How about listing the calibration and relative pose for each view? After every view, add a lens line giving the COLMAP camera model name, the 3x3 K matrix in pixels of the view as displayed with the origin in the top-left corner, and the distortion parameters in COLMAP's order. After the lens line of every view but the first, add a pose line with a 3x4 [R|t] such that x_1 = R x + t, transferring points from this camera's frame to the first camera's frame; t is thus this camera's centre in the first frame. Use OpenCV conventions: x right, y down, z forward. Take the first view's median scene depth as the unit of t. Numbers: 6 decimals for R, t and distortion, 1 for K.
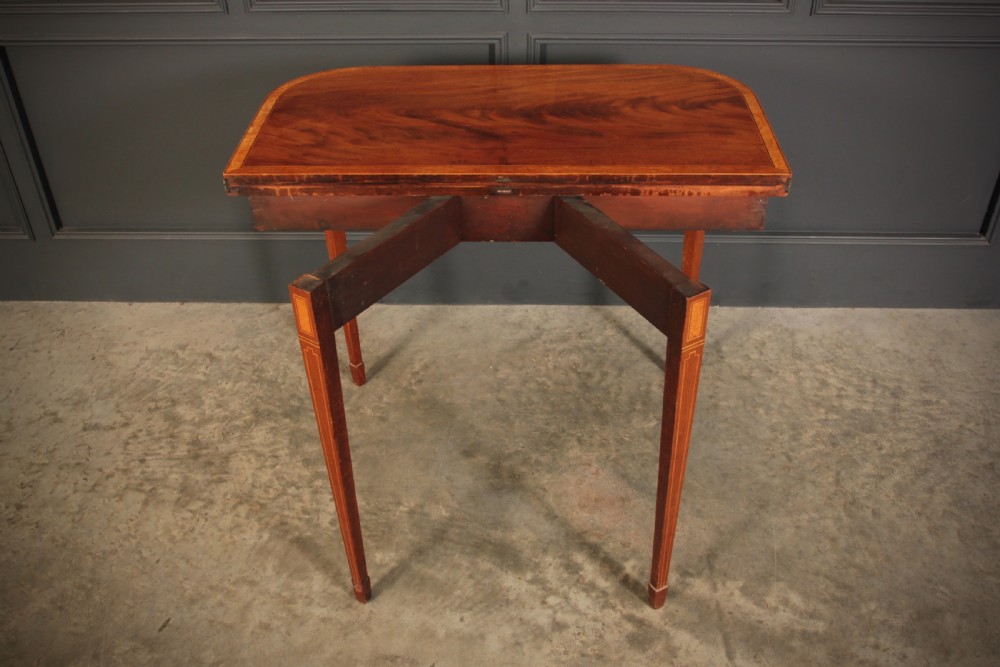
lens RADIAL K [[857.4, 0, 508.2], [0, 857.4, 326.5], [0, 0, 1]] dist [-0.069207, 0.036779]
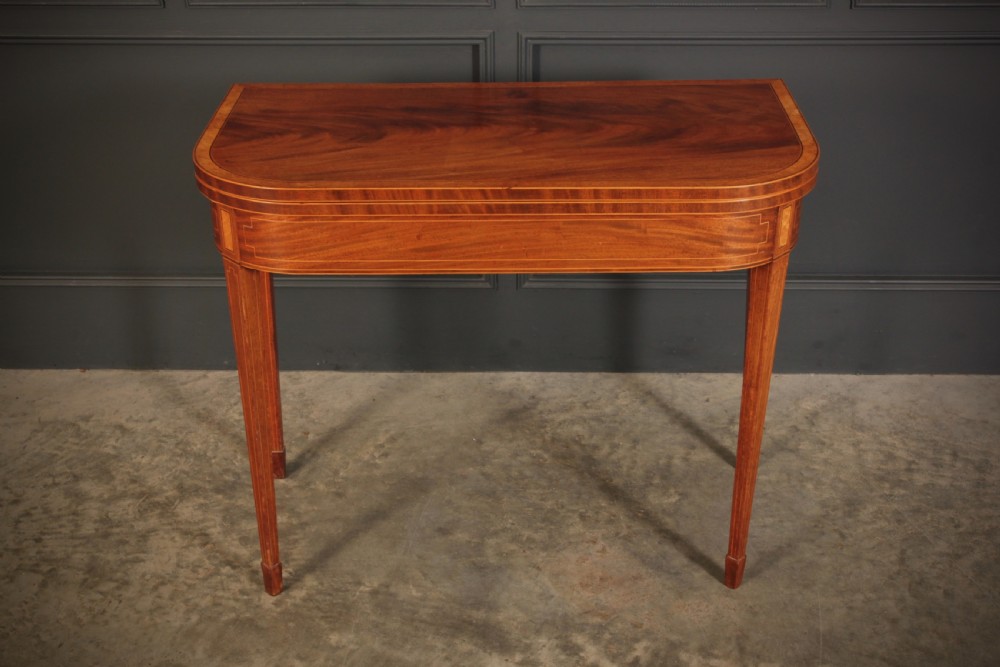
lens RADIAL K [[1257.6, 0, 504.1], [0, 1257.6, 343.5], [0, 0, 1]] dist [-0.011445, 0.000000]
pose [[1.000000, 0.000321, 0.000206, 0.009574], [-0.000290, 0.990514, -0.137414, 0.143939], [-0.000248, 0.137414, 0.990514, -0.213863]]
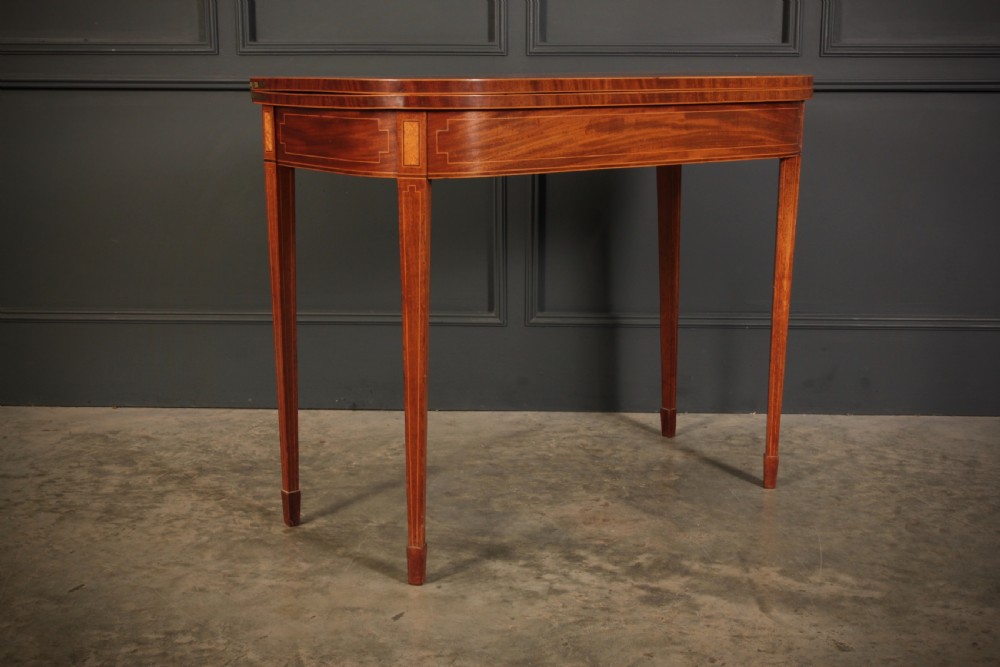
lens RADIAL K [[1188.2, 0, 505.7], [0, 1188.2, 378.2], [0, 0, 1]] dist [-0.018041, 0.000000]
pose [[0.999886, 0.011061, -0.010242, 0.016959], [-0.014102, 0.926494, -0.376046, 0.505876], [0.005330, 0.376148, 0.926544, -0.123376]]
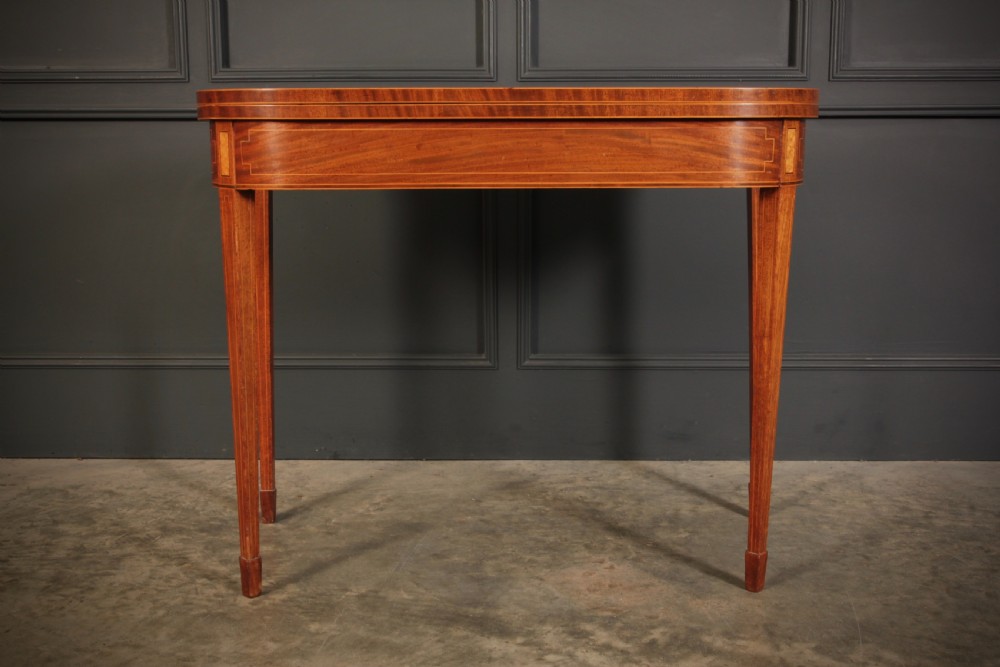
lens RADIAL K [[1129.2, 0, 504.6], [0, 1129.2, 371.0], [0, 0, 1]] dist [-0.020046, 0.000000]
pose [[0.999993, 0.003658, 0.001007, 0.008698], [-0.002918, 0.911124, -0.412123, 0.433102], [-0.002425, 0.412117, 0.911128, 0.026194]]
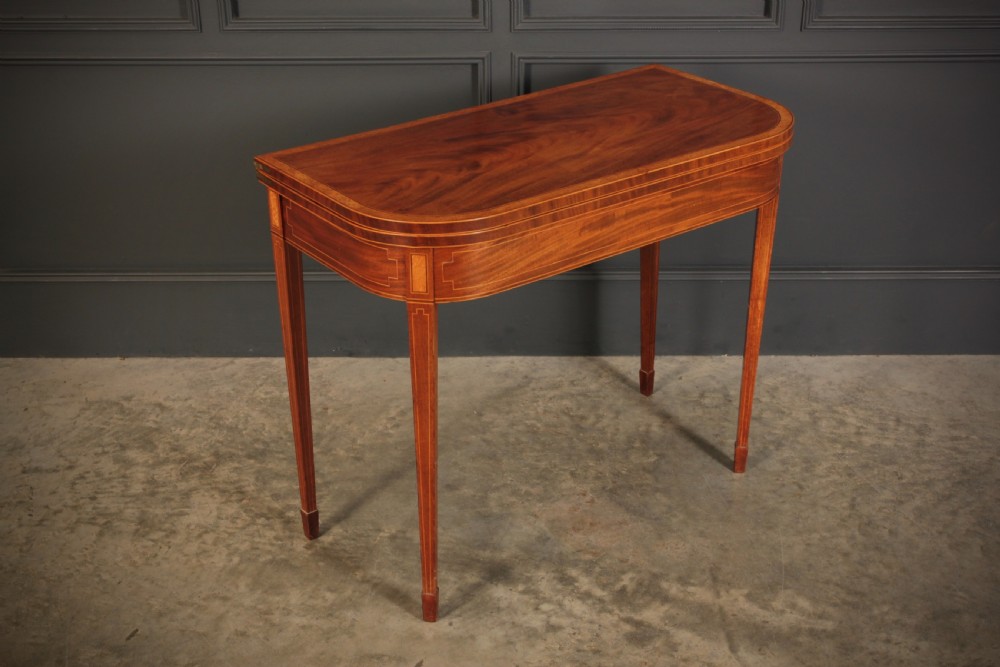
lens RADIAL K [[1188.2, 0, 501.2], [0, 1188.2, 359.1], [0, 0, 1]] dist [-0.018041, 0.000000]
pose [[0.999816, -0.007857, 0.017508, -0.016332], [0.010405, 0.988548, -0.150549, 0.216879], [-0.016125, 0.150703, 0.988448, -0.299974]]
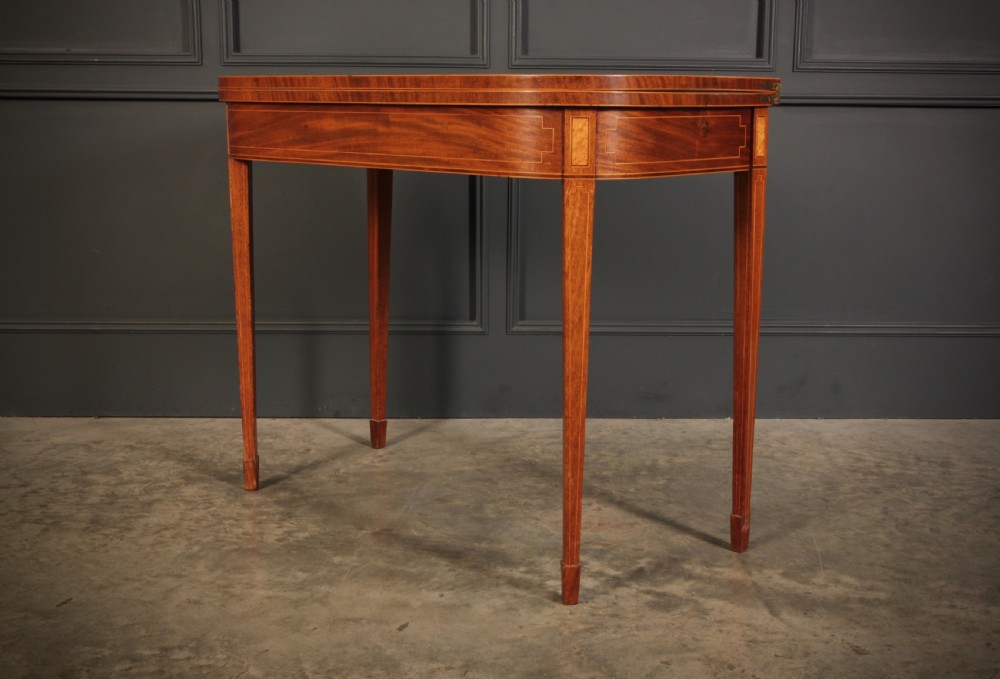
lens RADIAL K [[1098.6, 0, 510.1], [0, 1098.6, 377.3], [0, 0, 1]] dist [-0.028521, 0.000000]
pose [[0.999102, 0.004915, 0.042079, -0.029502], [0.011853, 0.921149, -0.389029, 0.480605], [-0.040673, 0.389178, 0.920264, -0.035615]]
